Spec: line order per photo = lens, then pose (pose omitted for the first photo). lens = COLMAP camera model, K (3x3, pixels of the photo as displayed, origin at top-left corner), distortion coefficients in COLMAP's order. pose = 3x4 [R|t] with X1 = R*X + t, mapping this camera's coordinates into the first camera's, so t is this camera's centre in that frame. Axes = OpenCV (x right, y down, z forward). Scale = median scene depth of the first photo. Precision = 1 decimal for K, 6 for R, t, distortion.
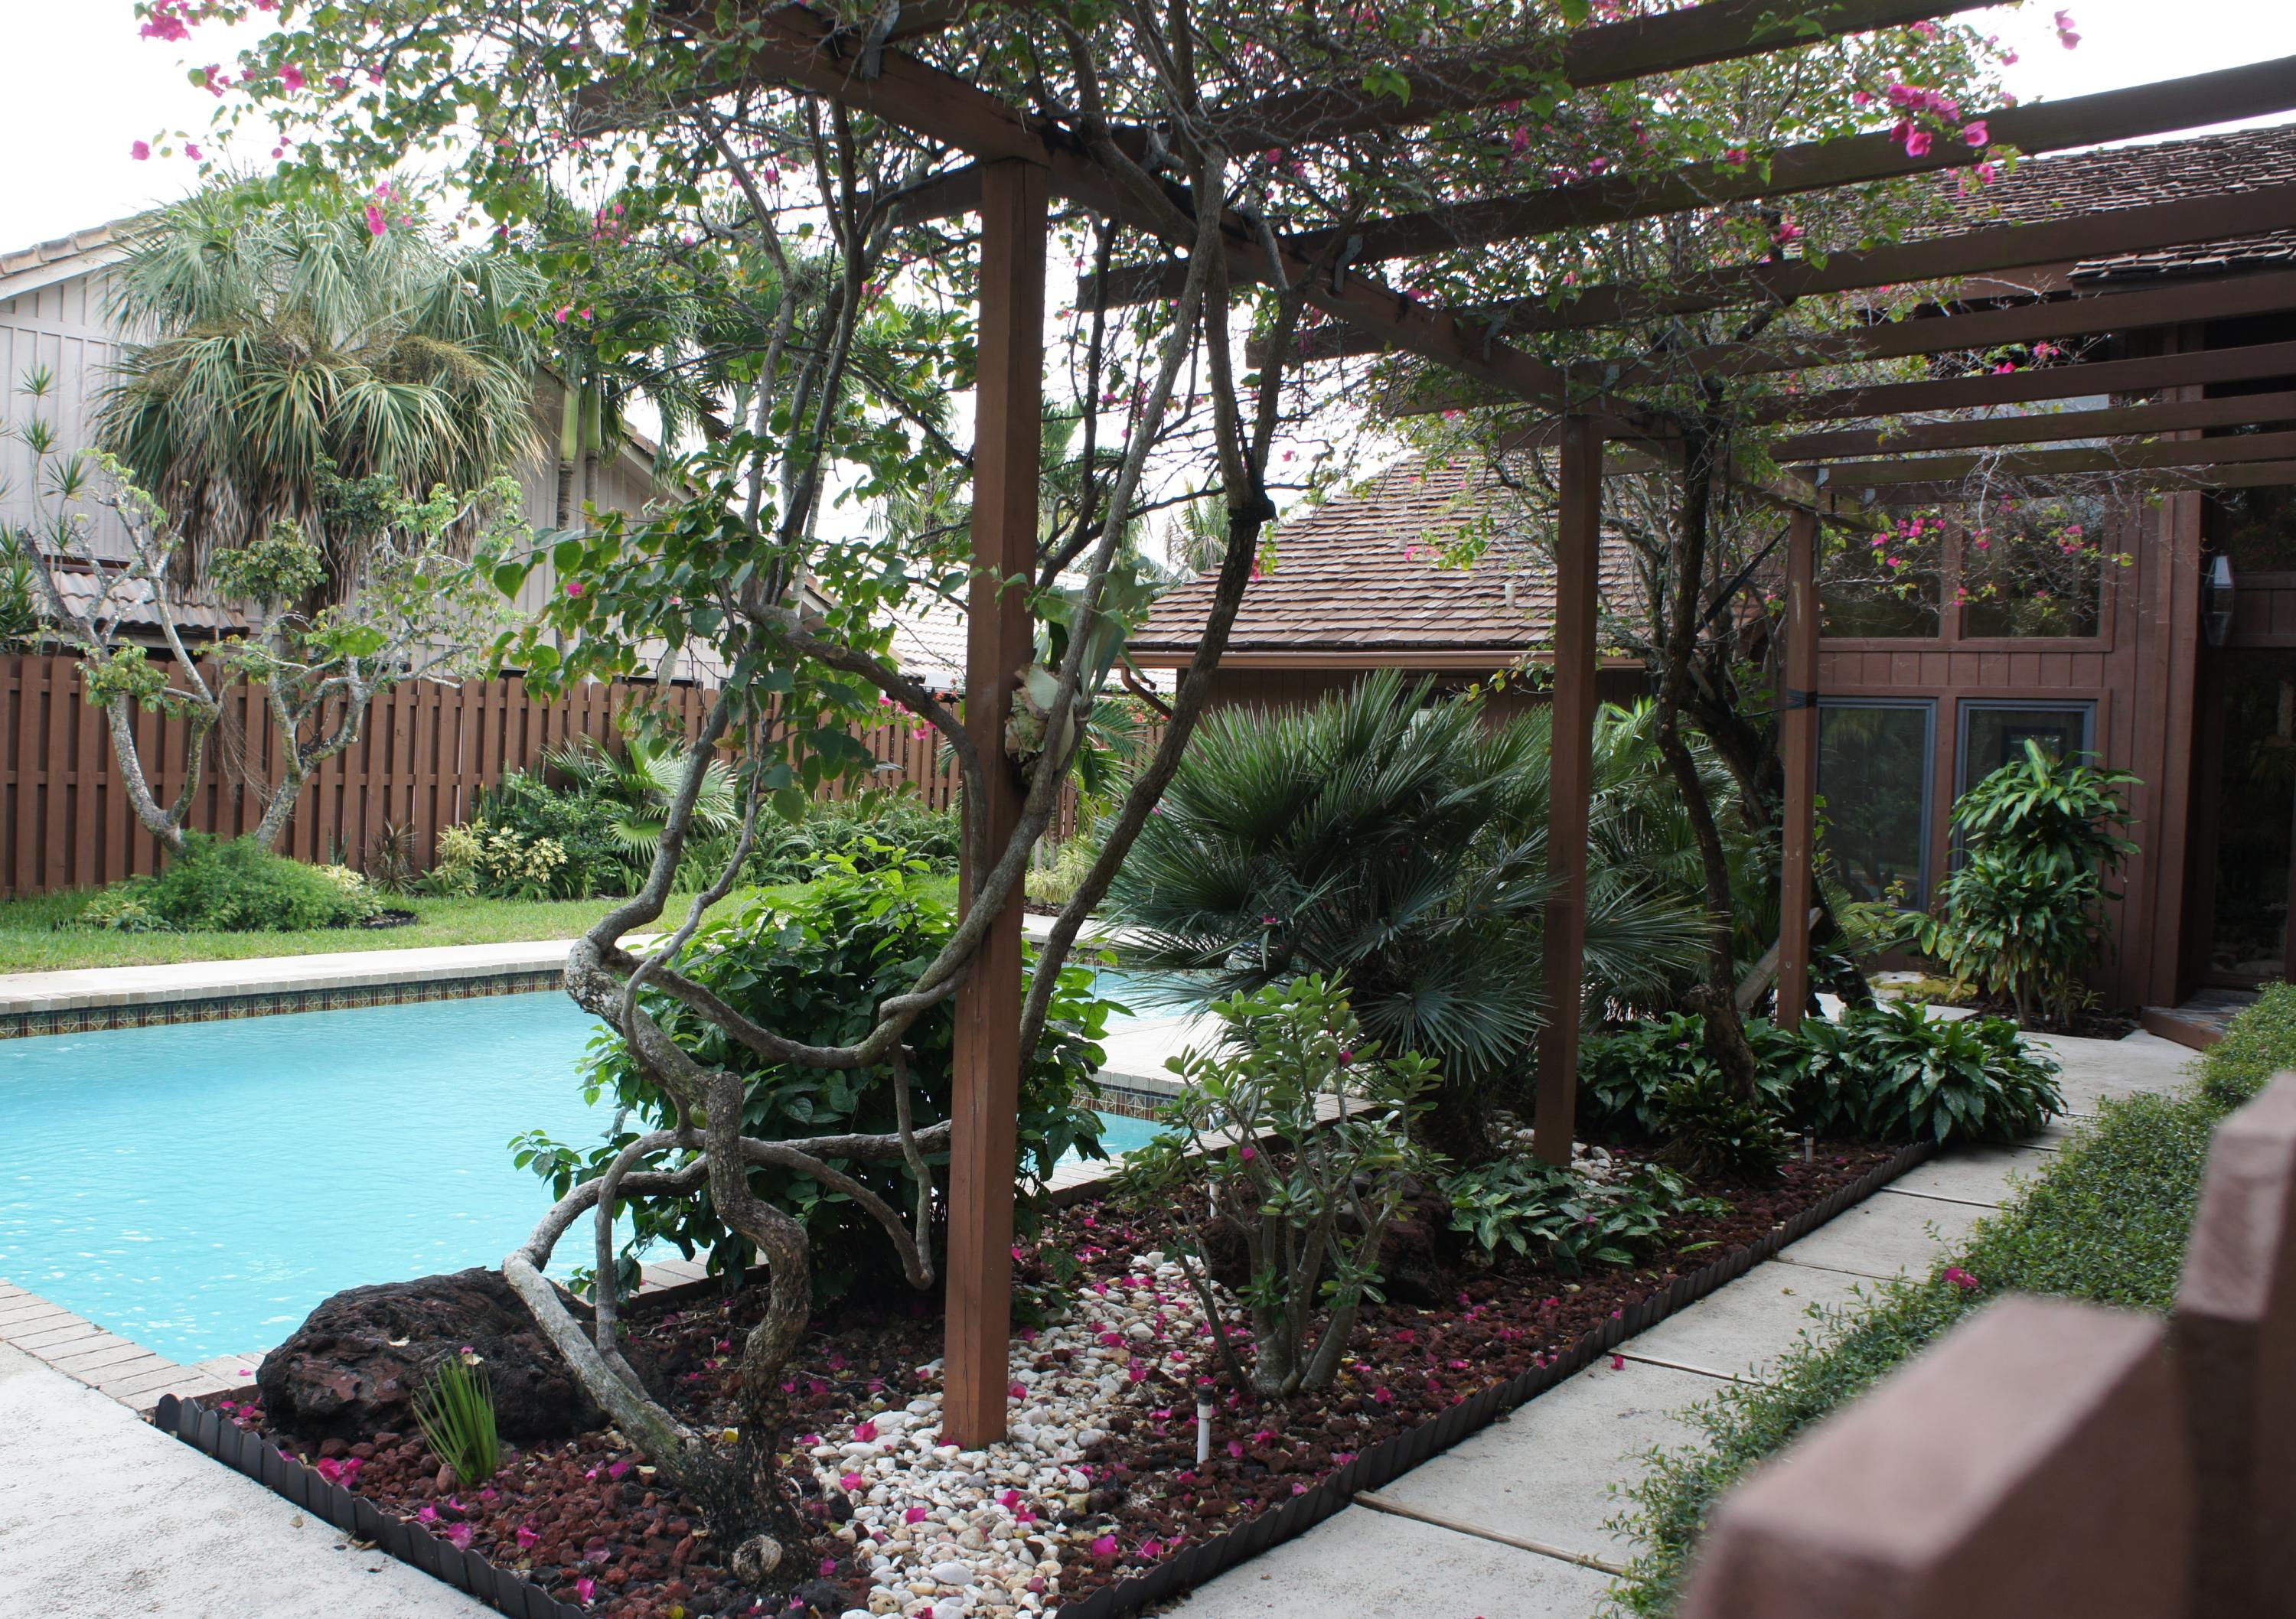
lens RADIAL K [[1651.8, 0, 1148.0], [0, 1651.8, 809.5], [0, 0, 1]] dist [-0.000307, -0.000092]
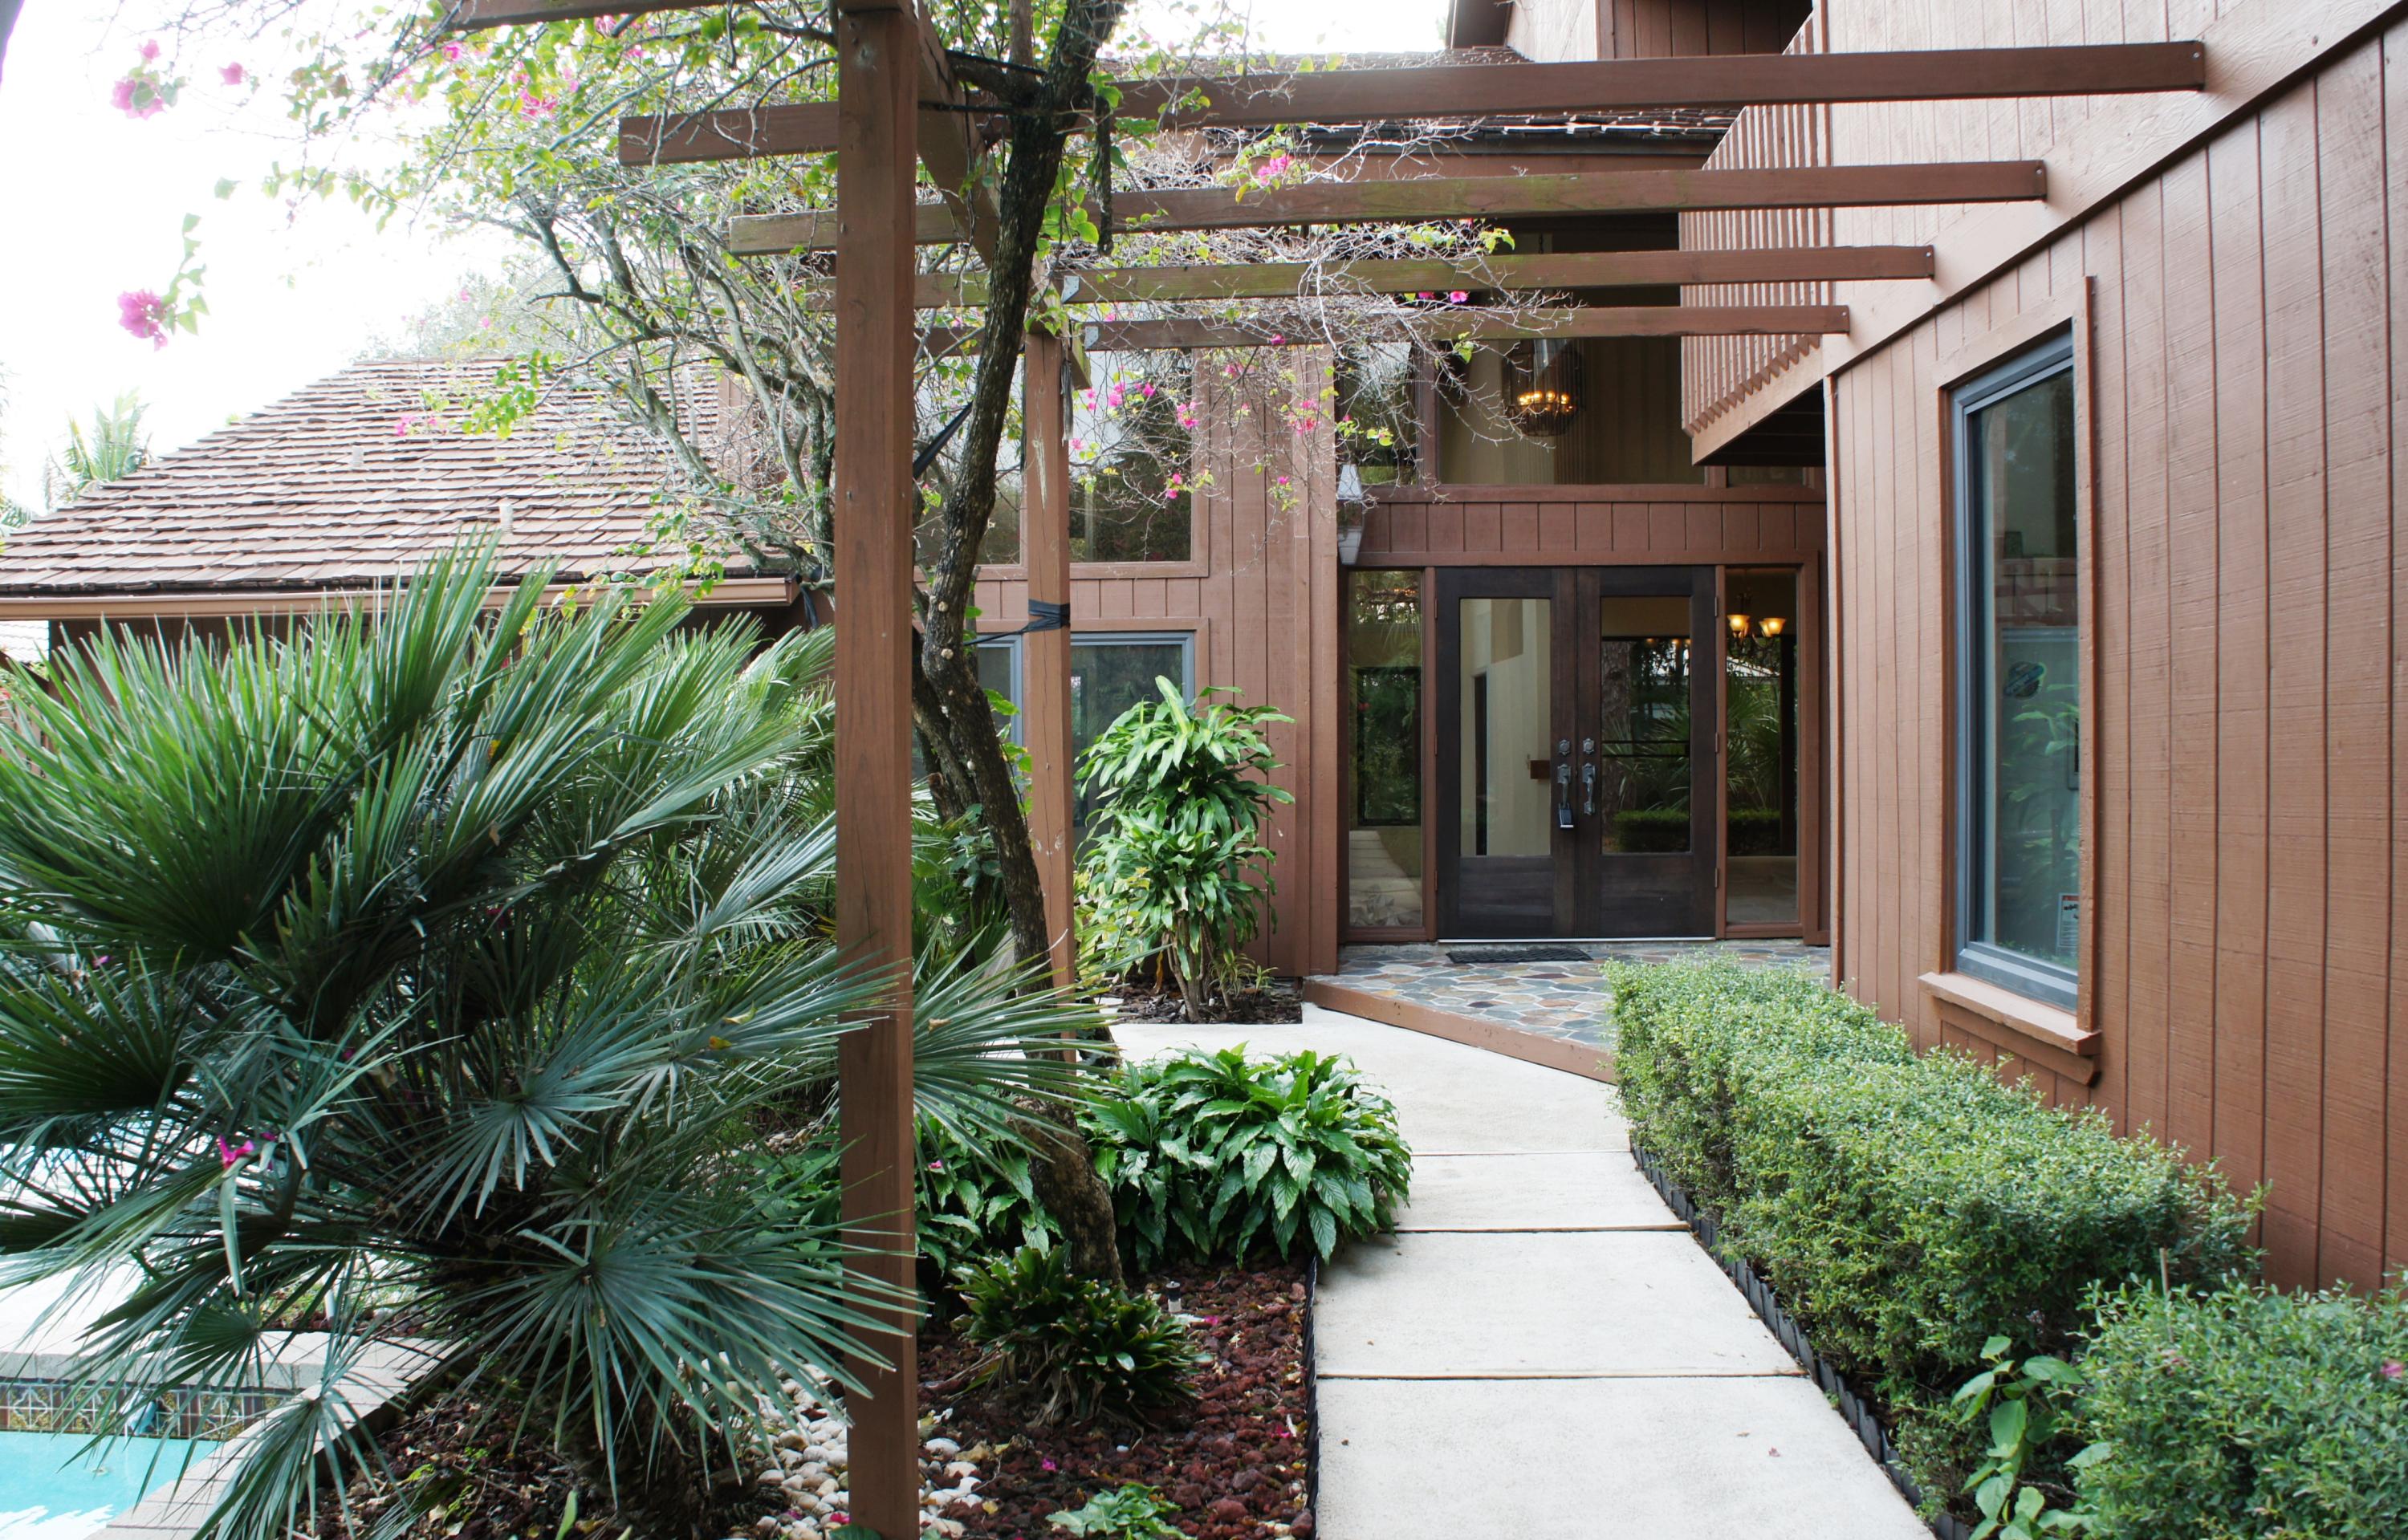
lens RADIAL K [[1971.5, 0, 1203.3], [0, 1971.5, 736.4], [0, 0, 1]] dist [-0.116705, 0.000958]
pose [[0.845193, -0.045905, 0.532486, 0.009125], [0.057718, 0.998317, -0.005550, -0.004754], [-0.531335, 0.035425, 0.846421, 0.143666]]
